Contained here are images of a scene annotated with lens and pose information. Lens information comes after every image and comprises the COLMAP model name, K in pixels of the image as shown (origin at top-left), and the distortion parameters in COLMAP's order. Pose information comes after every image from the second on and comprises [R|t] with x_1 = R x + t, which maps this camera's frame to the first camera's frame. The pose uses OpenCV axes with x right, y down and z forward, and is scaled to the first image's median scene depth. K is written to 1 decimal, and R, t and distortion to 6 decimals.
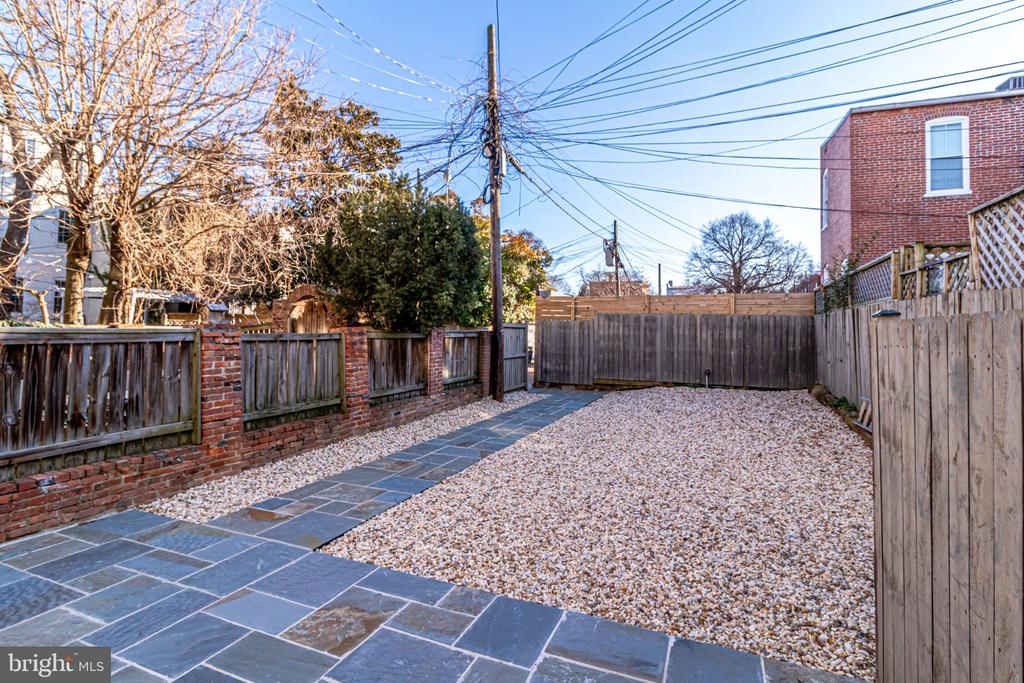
lens RADIAL K [[529.0, 0, 512.5], [0, 529.0, 345.6], [0, 0, 1]] dist [-0.000778, -0.001250]
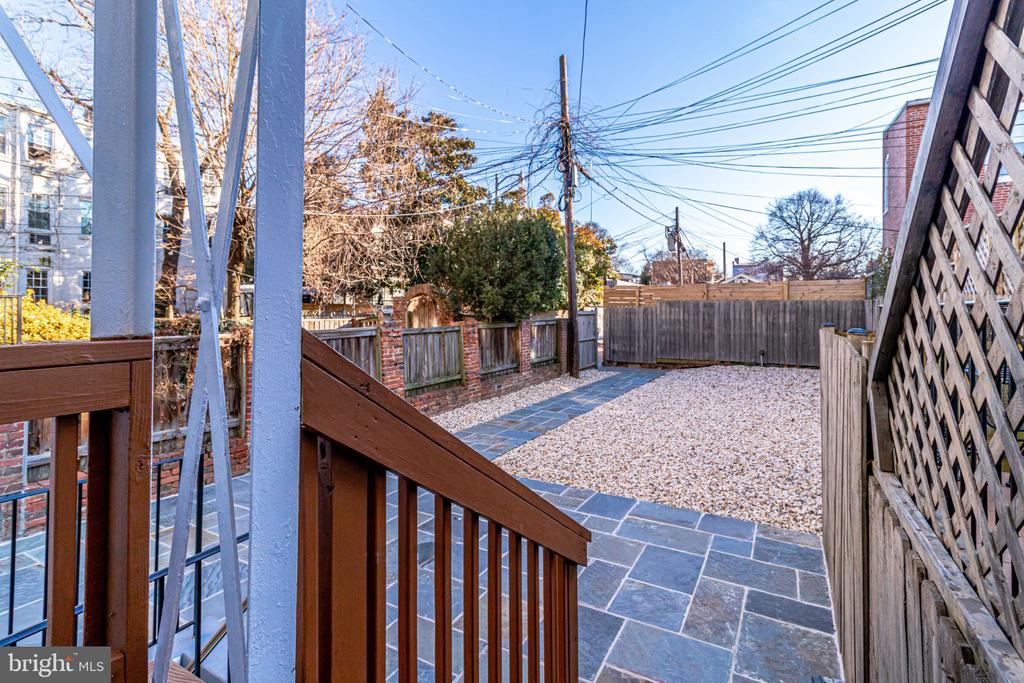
lens RADIAL K [[499.6, 0, 505.6], [0, 499.6, 326.8], [0, 0, 1]] dist [0.005207, 0.000827]
pose [[0.989779, -0.011650, -0.142133, -0.017460], [0.011907, 0.999929, 0.000954, -0.011348], [0.142111, -0.002636, 0.989847, -0.127430]]
